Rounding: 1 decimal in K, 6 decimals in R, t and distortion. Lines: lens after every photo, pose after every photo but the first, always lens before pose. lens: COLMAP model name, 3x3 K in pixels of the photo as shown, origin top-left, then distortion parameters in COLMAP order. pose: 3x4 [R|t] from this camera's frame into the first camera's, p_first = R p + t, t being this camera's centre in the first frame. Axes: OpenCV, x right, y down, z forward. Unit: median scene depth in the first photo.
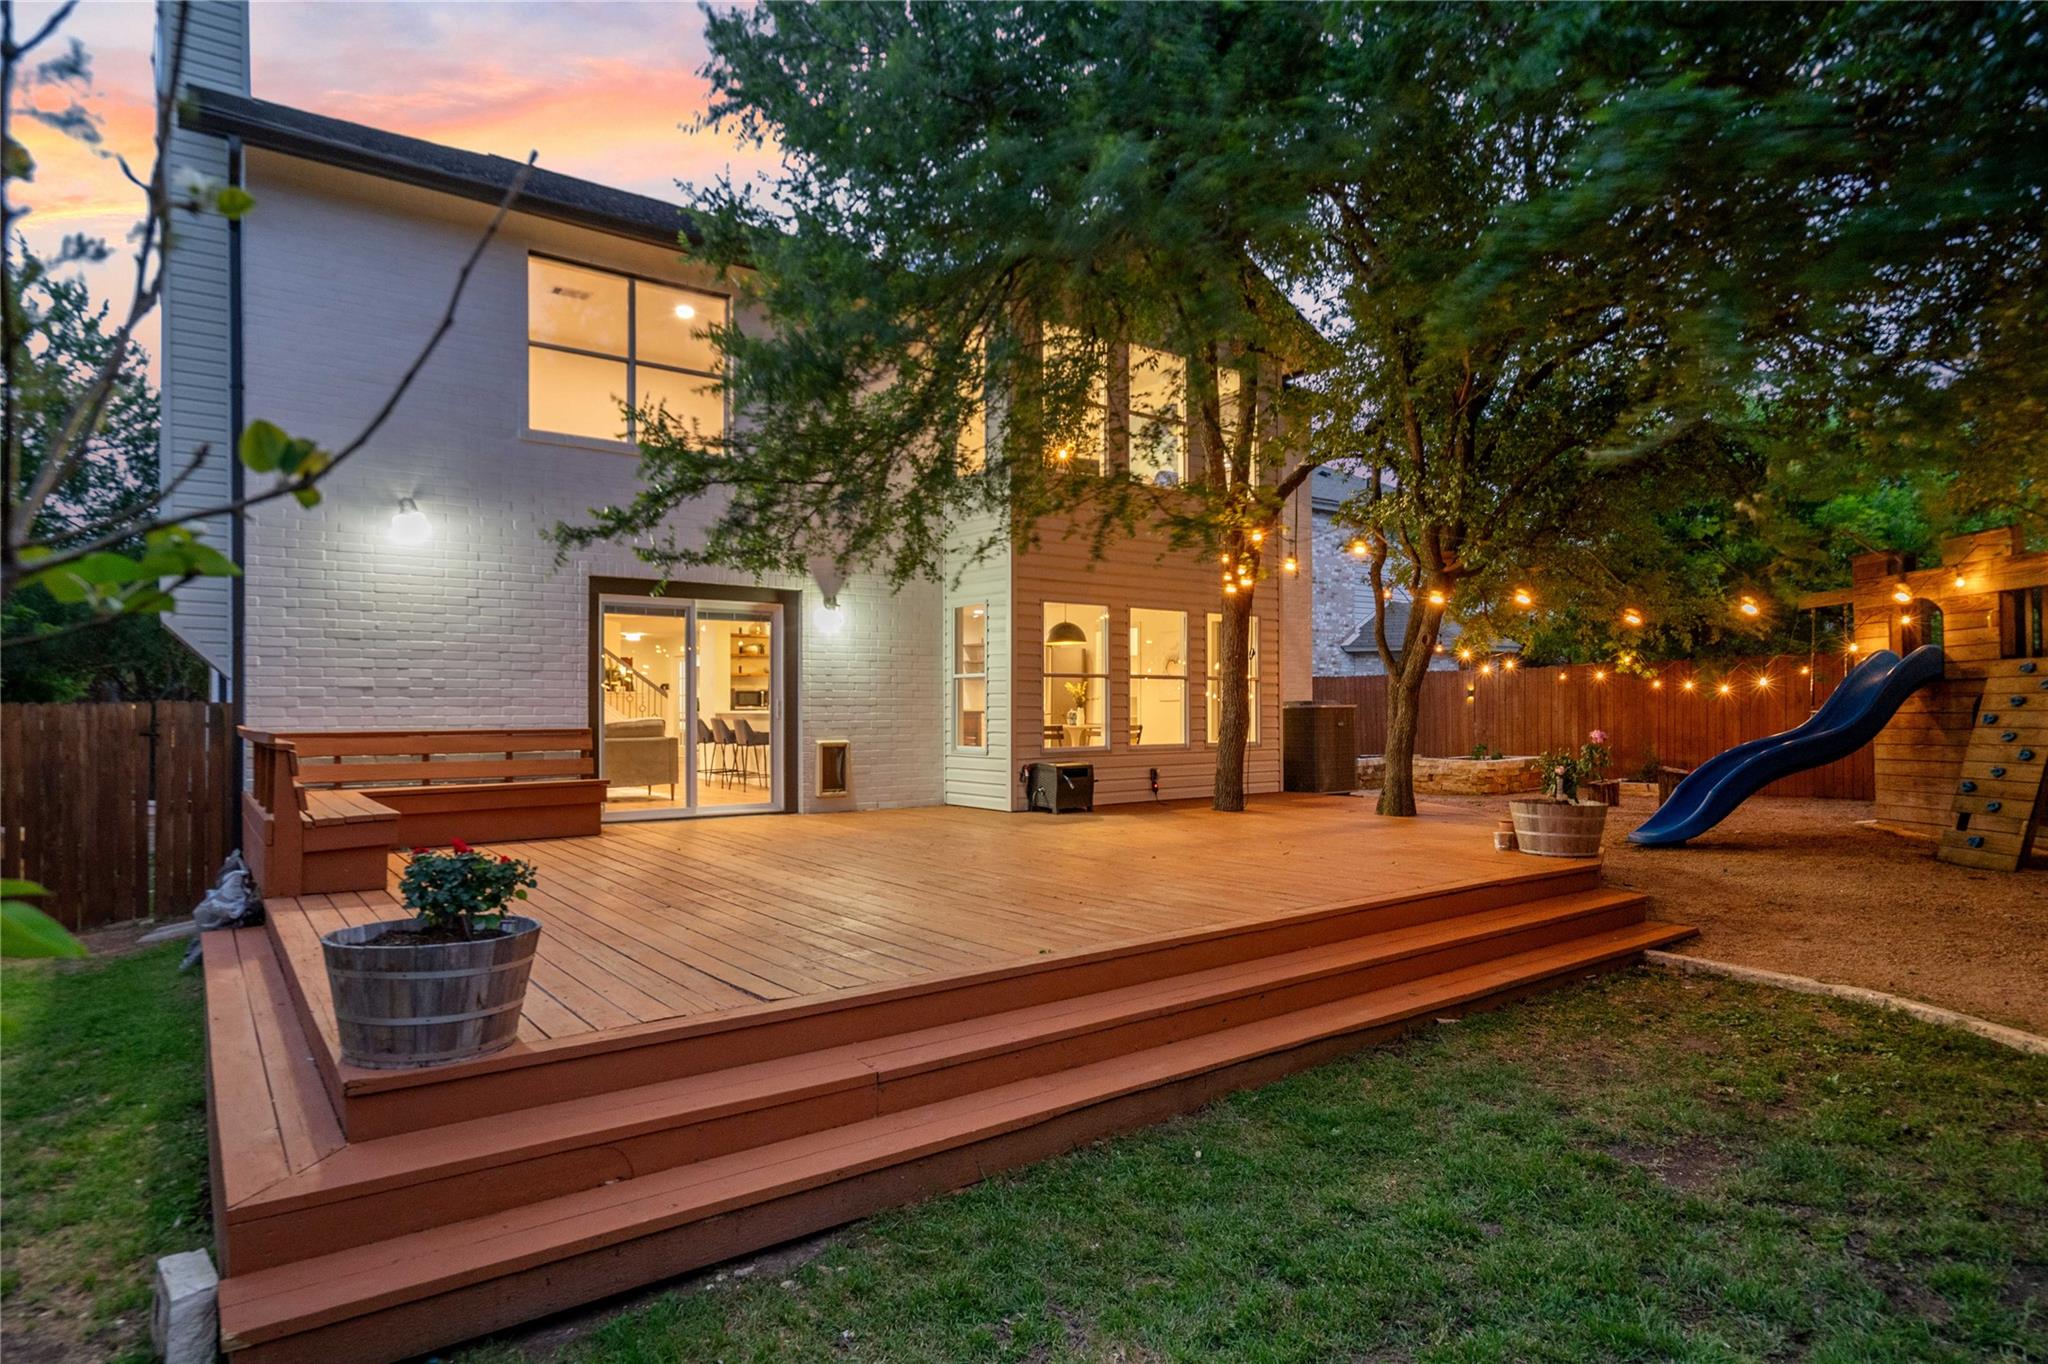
lens RADIAL K [[1093.4, 0, 952.1], [0, 1093.4, 725.2], [0, 0, 1]] dist [-0.002244, -0.000041]
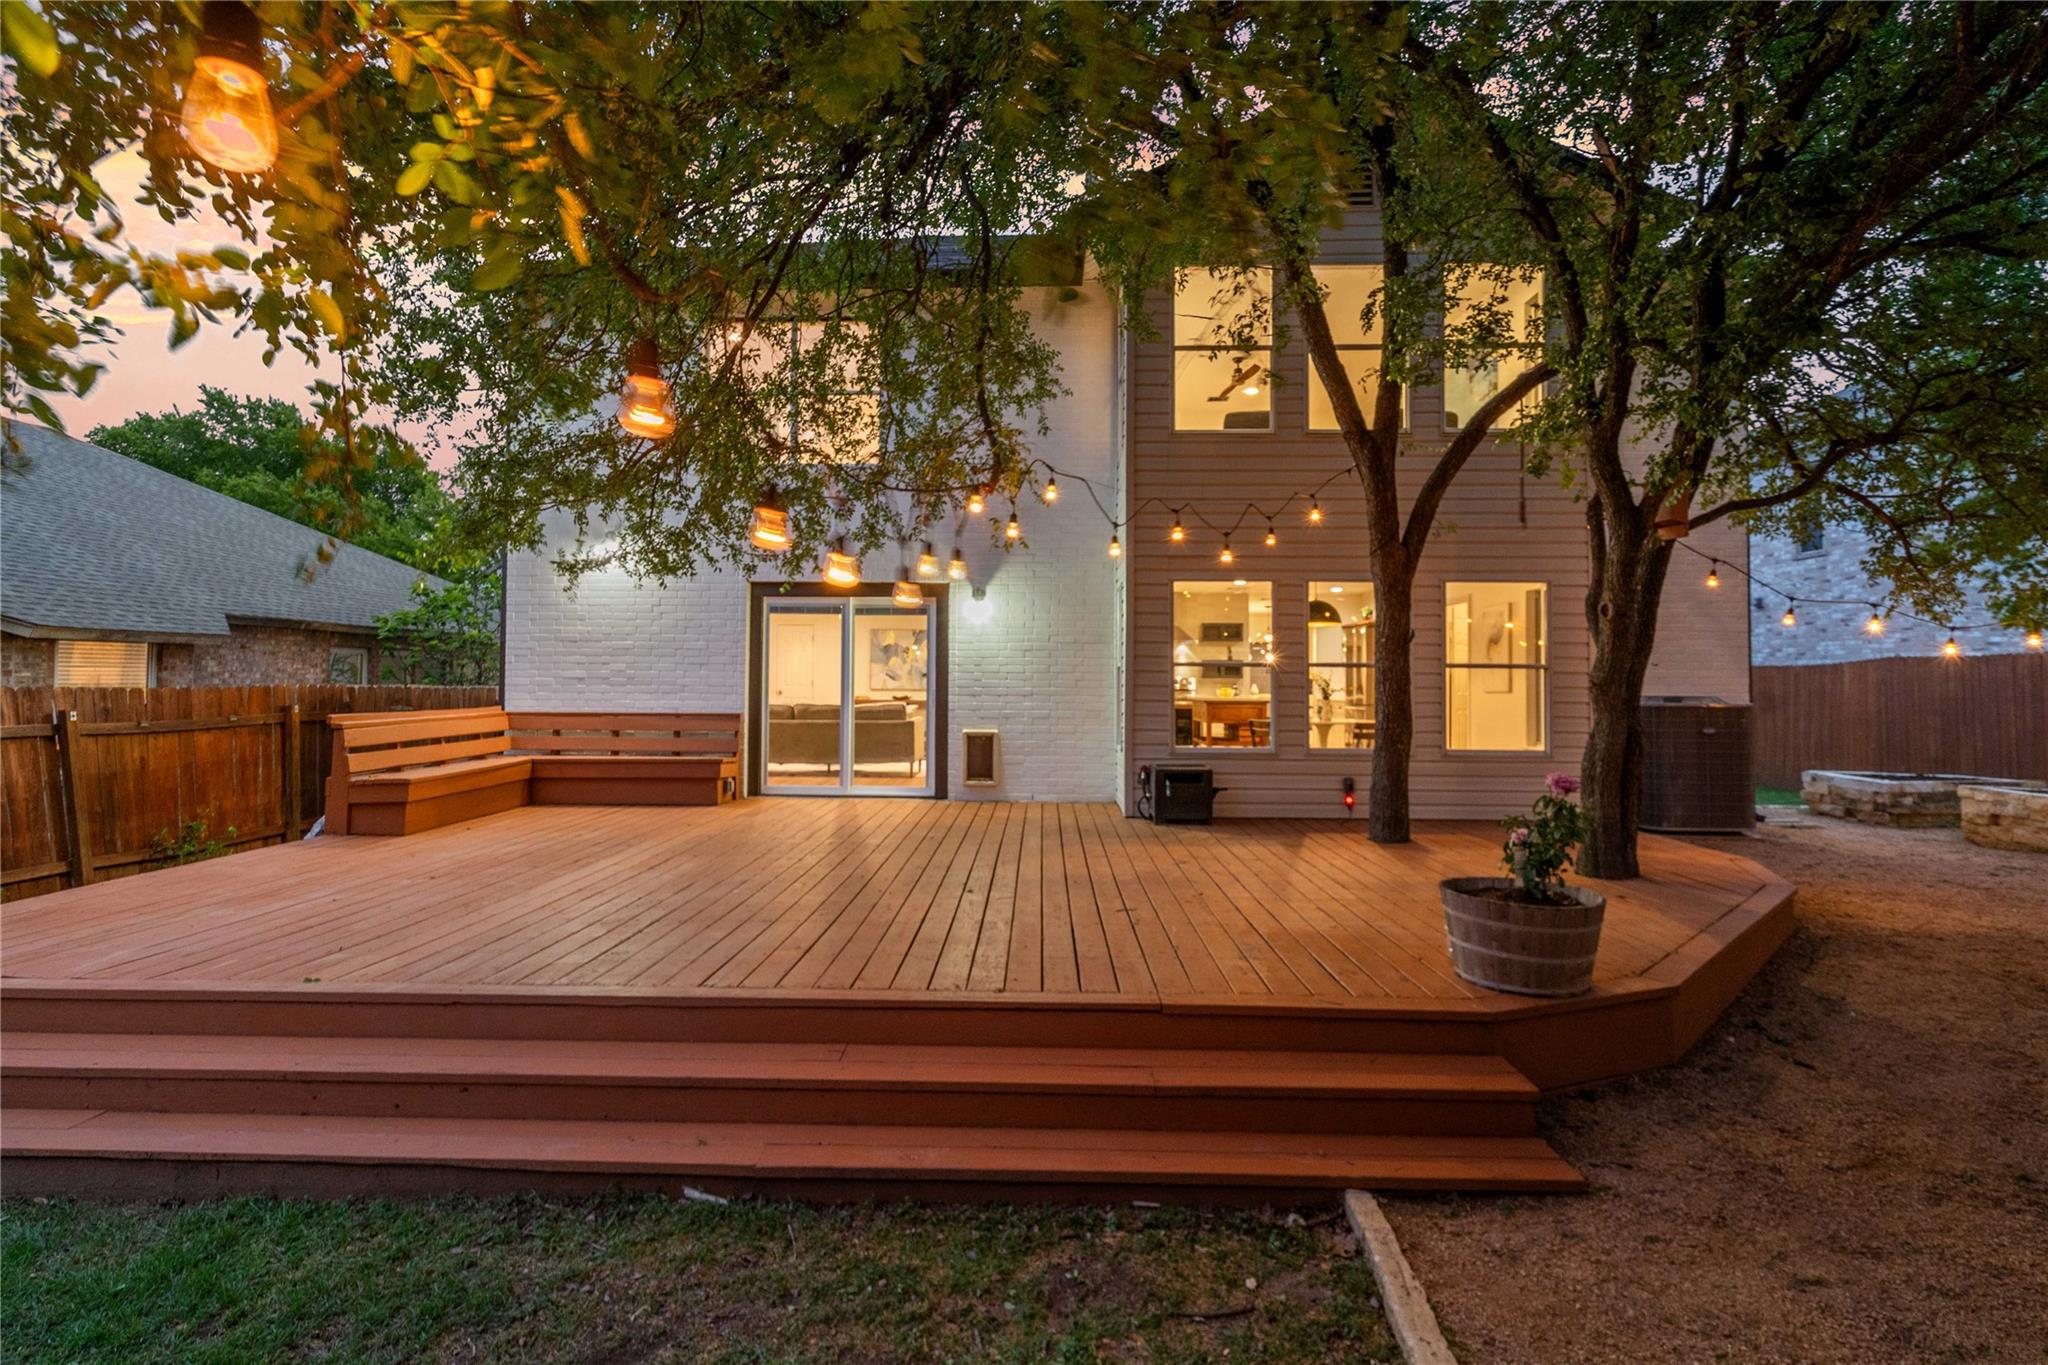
lens RADIAL K [[972.5, 0, 1024.0], [0, 972.5, 682.5], [0, 0, 1]] dist [0.001944, 0.000248]
pose [[0.799119, 0.007286, -0.601129, 0.474790], [-0.018126, 0.999764, -0.011978, -0.020347], [0.600899, 0.020467, 0.799063, 0.311620]]
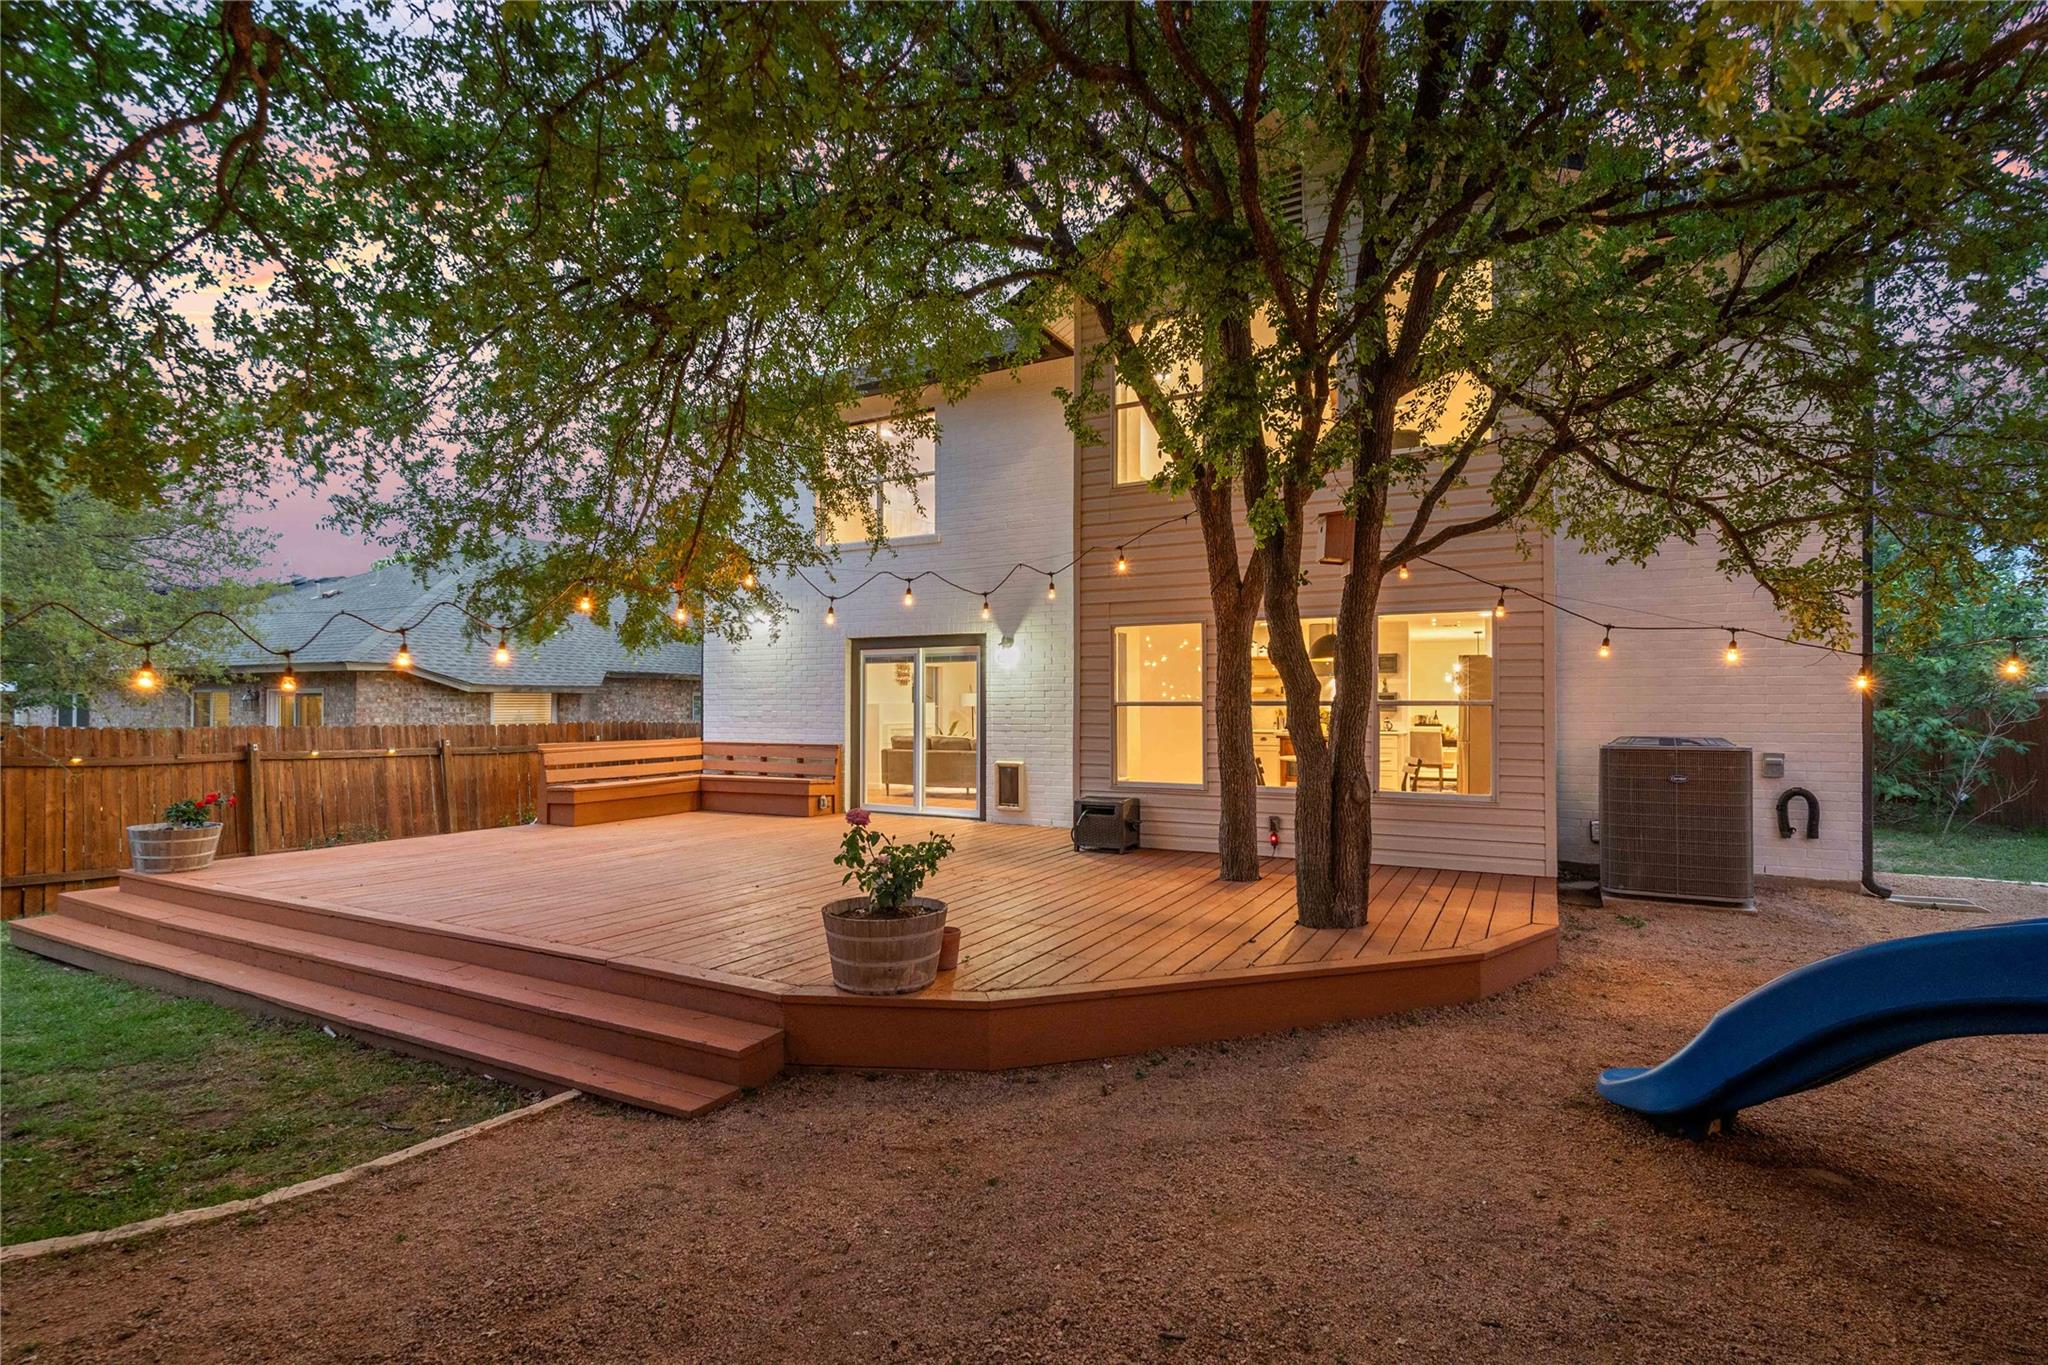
lens RADIAL K [[953.3, 0, 1031.7], [0, 953.3, 723.4], [0, 0, 1]] dist [0.001761, 0.000008]
pose [[0.450026, 0.015307, -0.892884, 0.813410], [-0.015481, 0.999837, 0.009337, -0.036318], [0.892881, 0.009621, 0.450190, 0.583681]]
